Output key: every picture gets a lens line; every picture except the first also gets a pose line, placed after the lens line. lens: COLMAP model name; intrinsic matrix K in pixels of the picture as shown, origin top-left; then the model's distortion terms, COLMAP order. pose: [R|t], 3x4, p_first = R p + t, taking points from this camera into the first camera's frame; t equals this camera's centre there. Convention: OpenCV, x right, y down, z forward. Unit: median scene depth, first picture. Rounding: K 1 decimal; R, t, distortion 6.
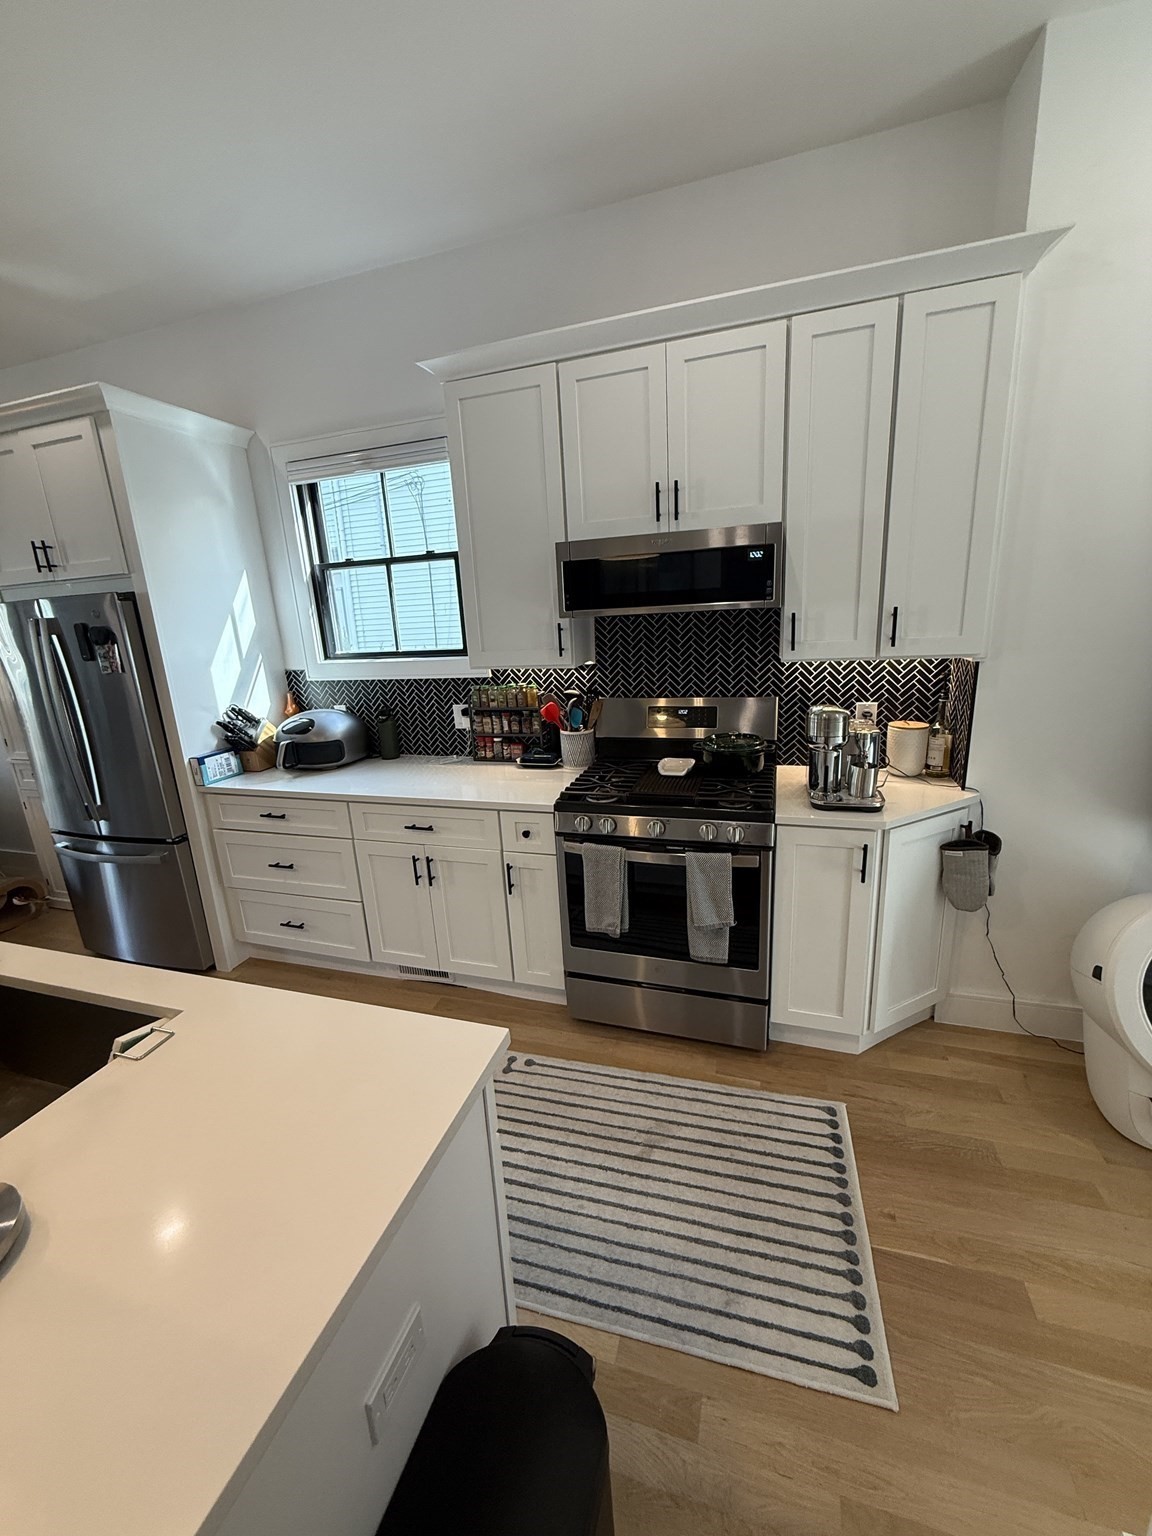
lens RADIAL K [[607.5, 0, 576.6], [0, 607.5, 763.4], [0, 0, 1]] dist [0.000647, 0.000144]
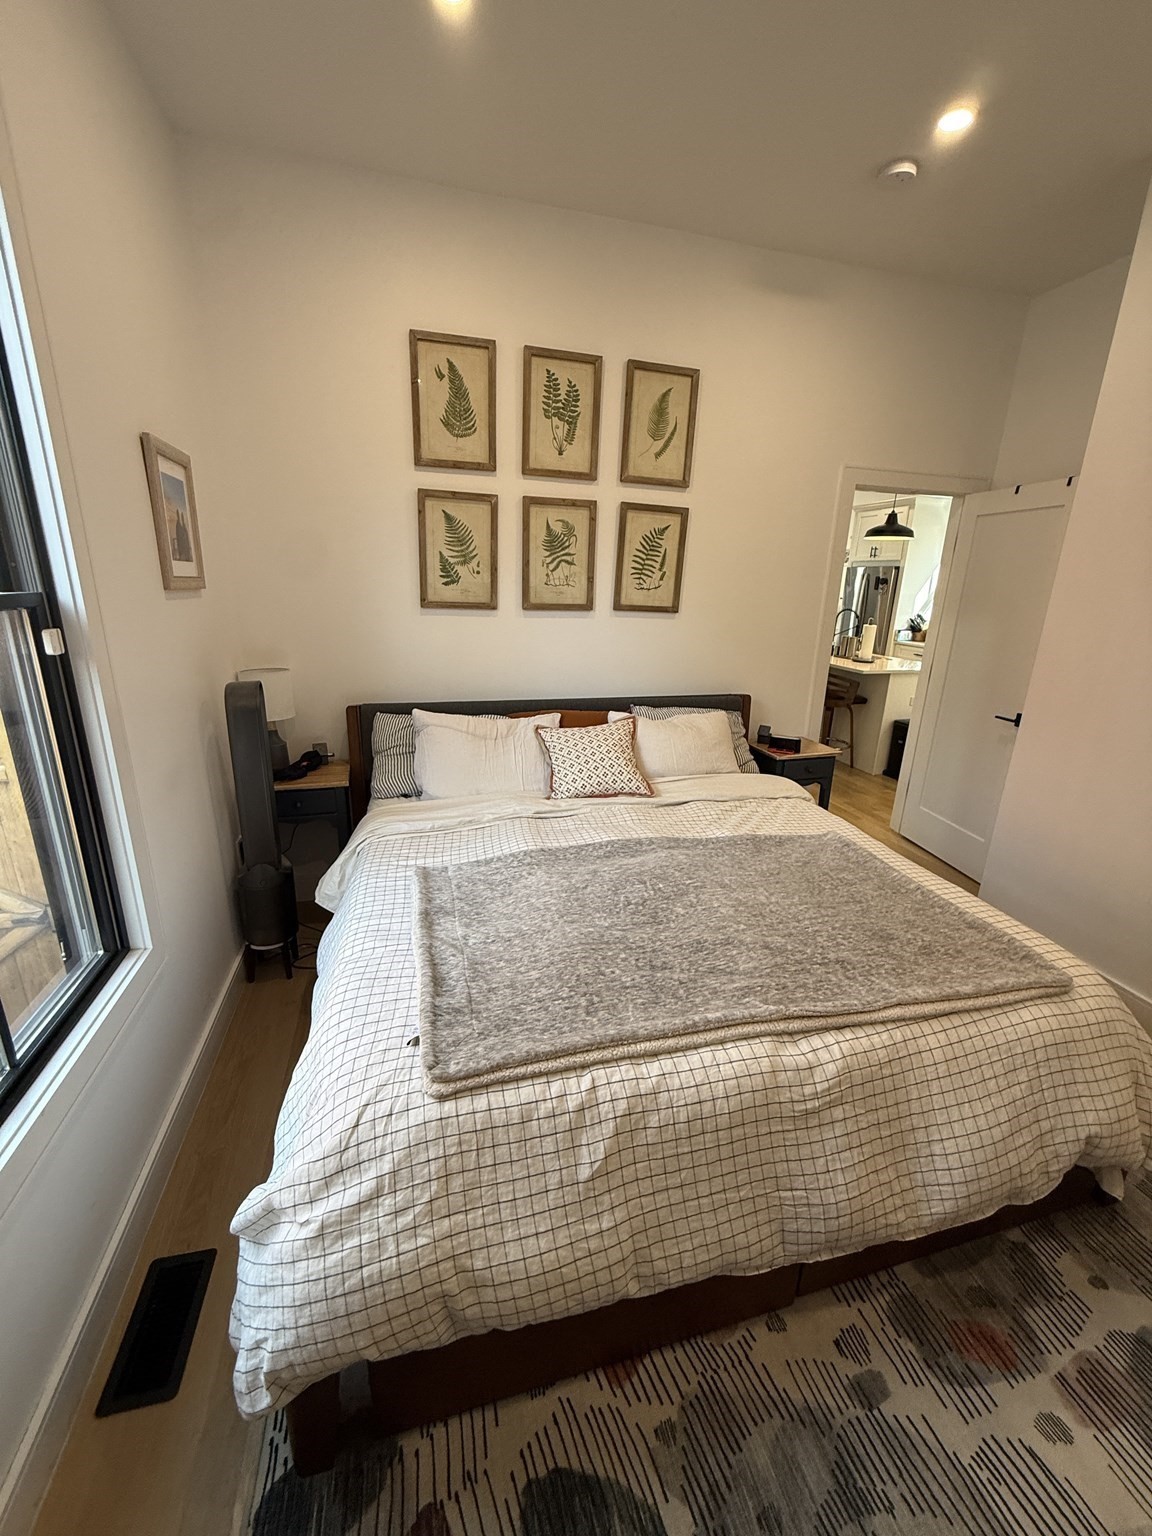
lens RADIAL K [[607.5, 0, 576.6], [0, 607.5, 763.4], [0, 0, 1]] dist [0.000647, 0.000144]
pose [[0.537425, 0.306675, -0.785573, 0.873024], [-0.257003, 0.946782, 0.193787, 0.383221], [0.803196, 0.097749, 0.587641, -1.612051]]
